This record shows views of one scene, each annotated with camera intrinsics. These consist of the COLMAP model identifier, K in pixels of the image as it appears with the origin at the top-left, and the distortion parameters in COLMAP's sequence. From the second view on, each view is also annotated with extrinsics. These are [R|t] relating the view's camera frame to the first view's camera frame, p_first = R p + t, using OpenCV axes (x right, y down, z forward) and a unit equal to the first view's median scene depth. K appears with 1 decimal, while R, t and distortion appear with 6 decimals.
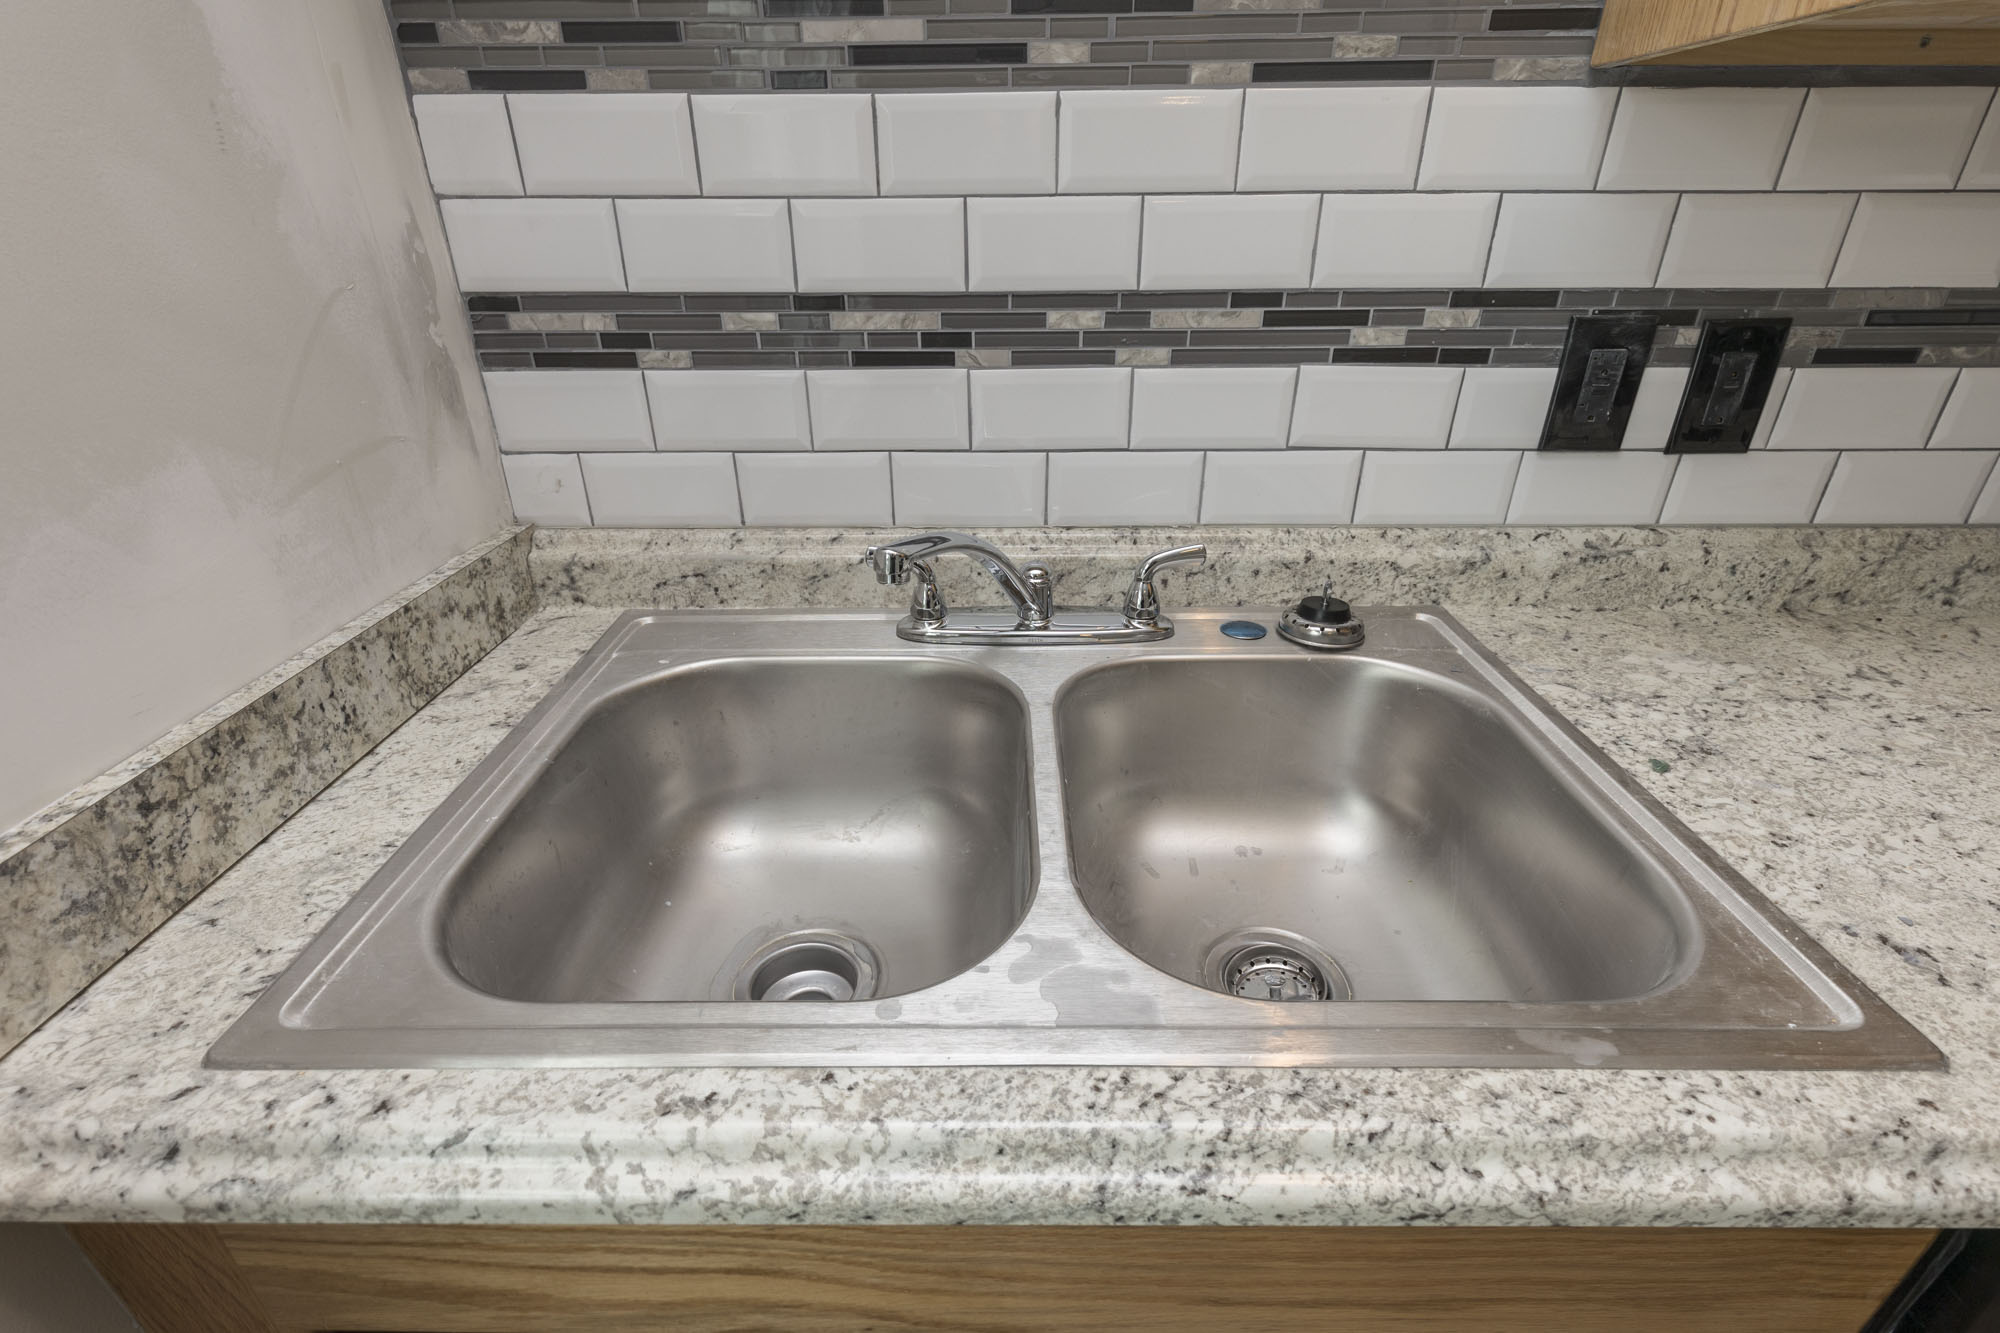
lens RADIAL K [[902.3, 0, 996.0], [0, 902.3, 672.5], [0, 0, 1]] dist [-0.003818, -0.000504]
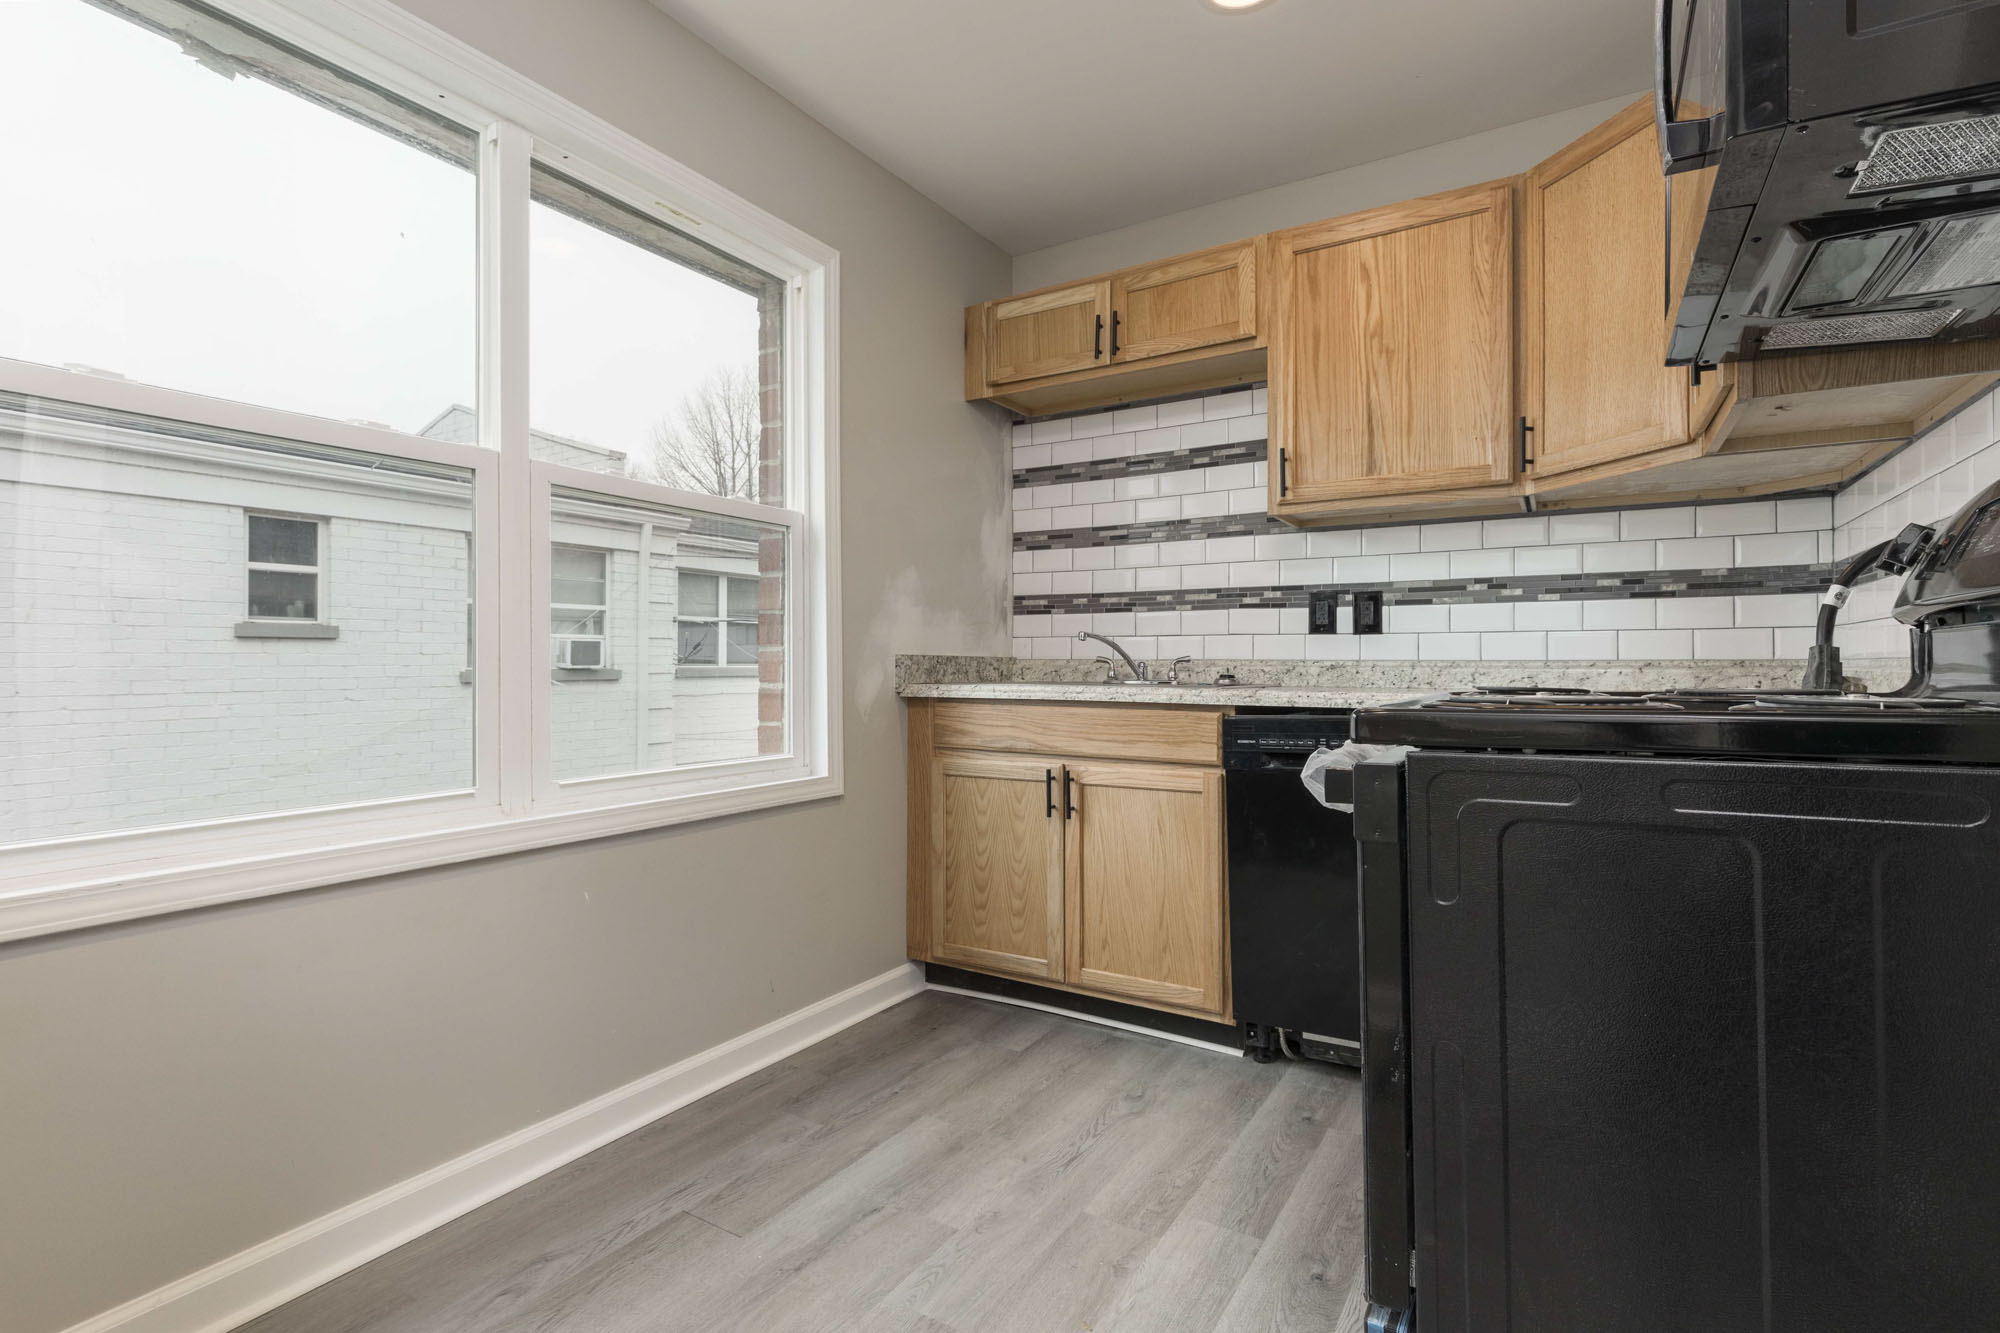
lens RADIAL K [[941.8, 0, 1000.0], [0, 941.8, 666.5], [0, 0, 1]] dist [0.000804, 0.000022]
pose [[0.857719, 0.011277, -0.513994, 1.410832], [-0.242846, 0.890083, -0.385717, 1.394687], [0.453148, 0.455658, 0.766180, -1.945066]]
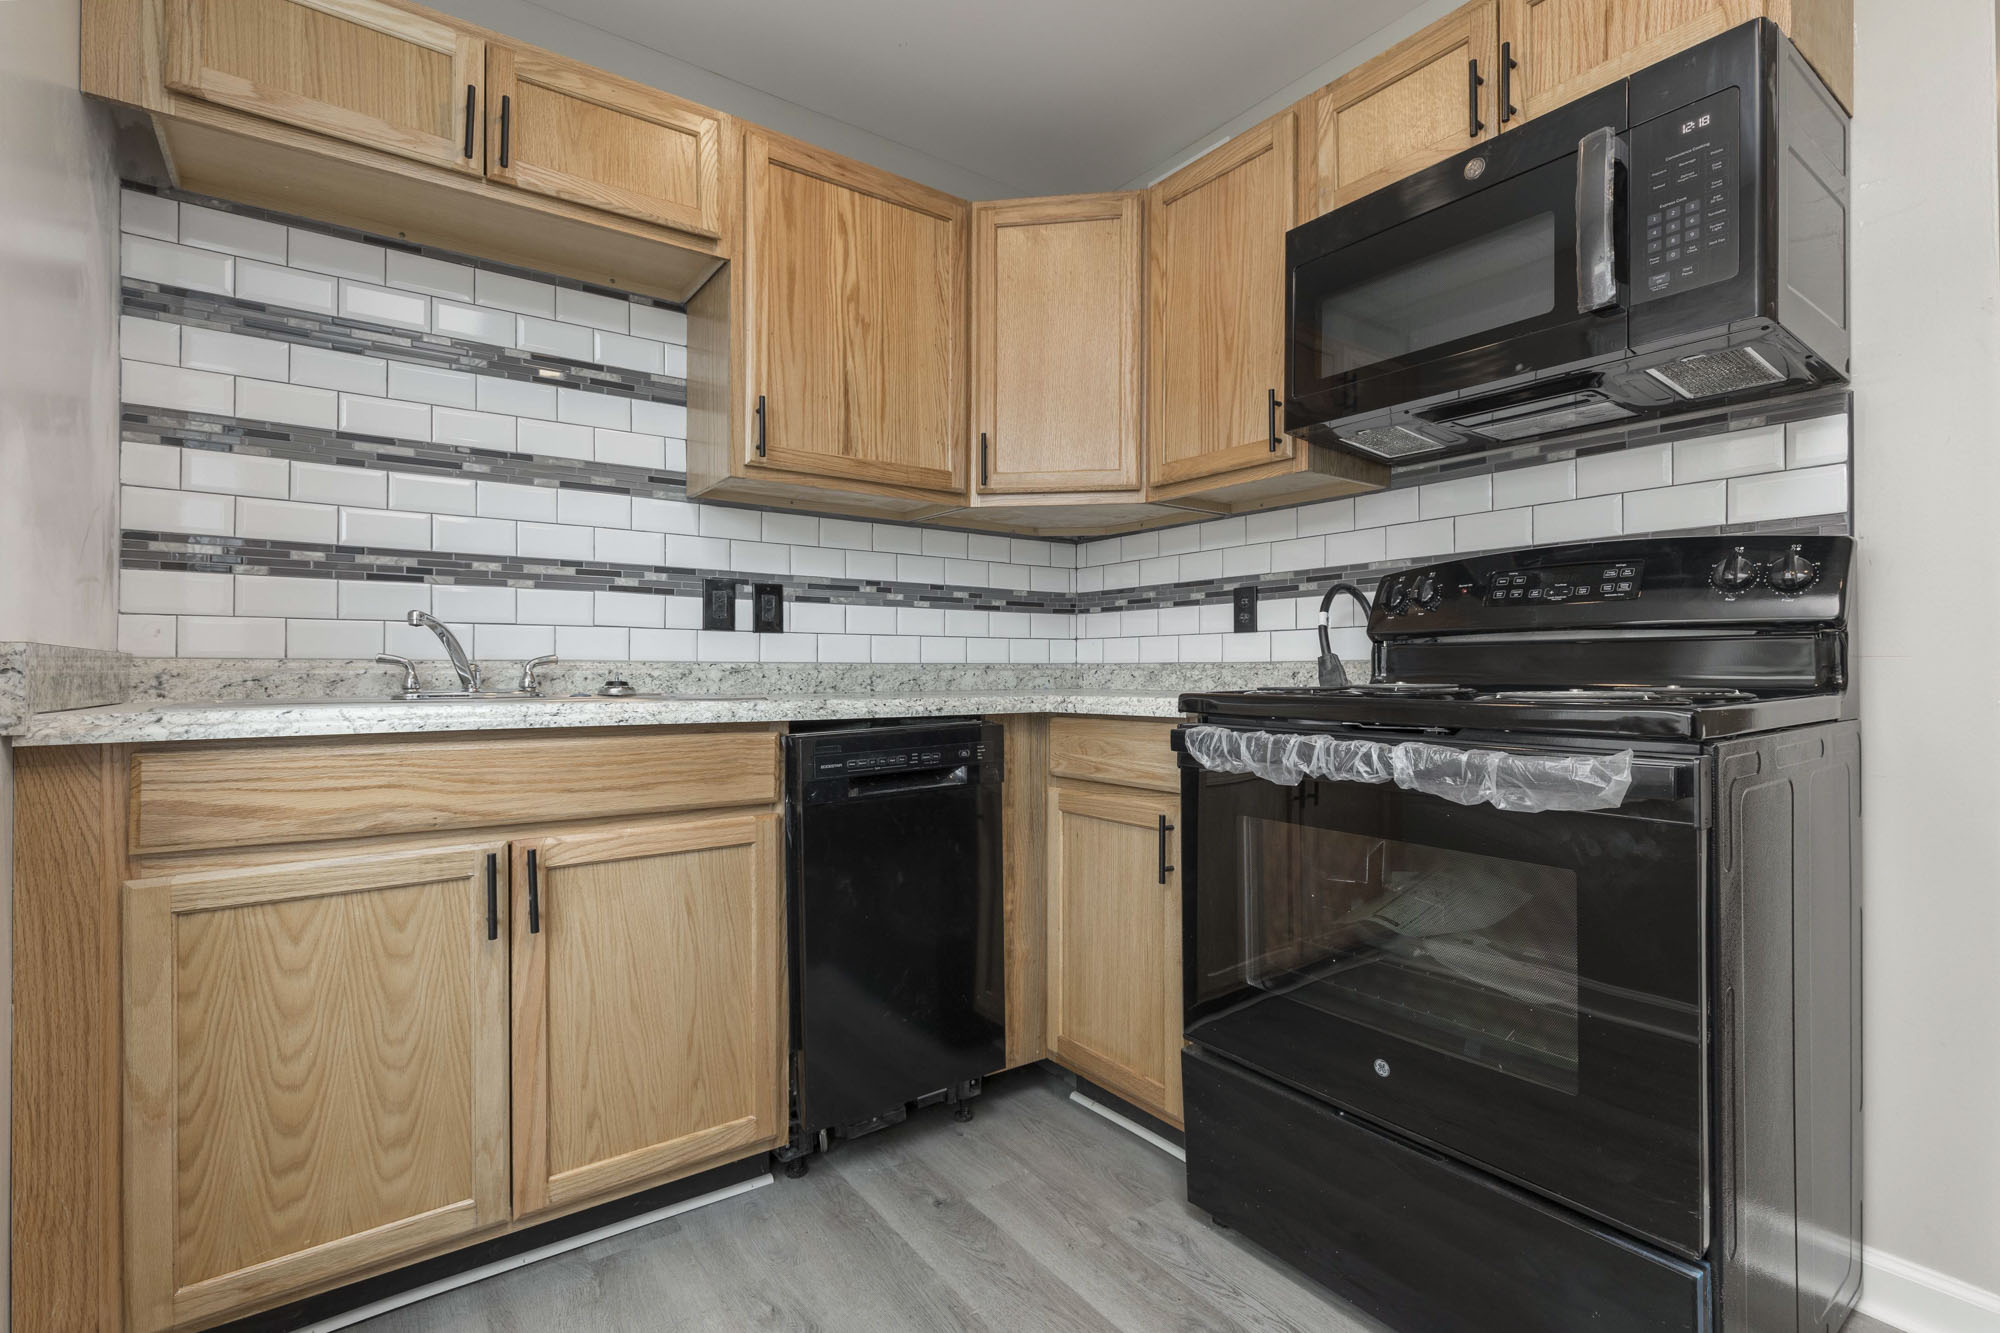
lens RADIAL K [[914.8, 0, 1000.0], [0, 914.8, 666.5], [0, 0, 1]] dist [-0.000433, -0.000341]
pose [[0.804275, 0.010684, 0.594161, -0.240312], [0.264688, 0.888742, -0.374270, 1.044275], [-0.532054, 0.458283, 0.711965, -1.224221]]
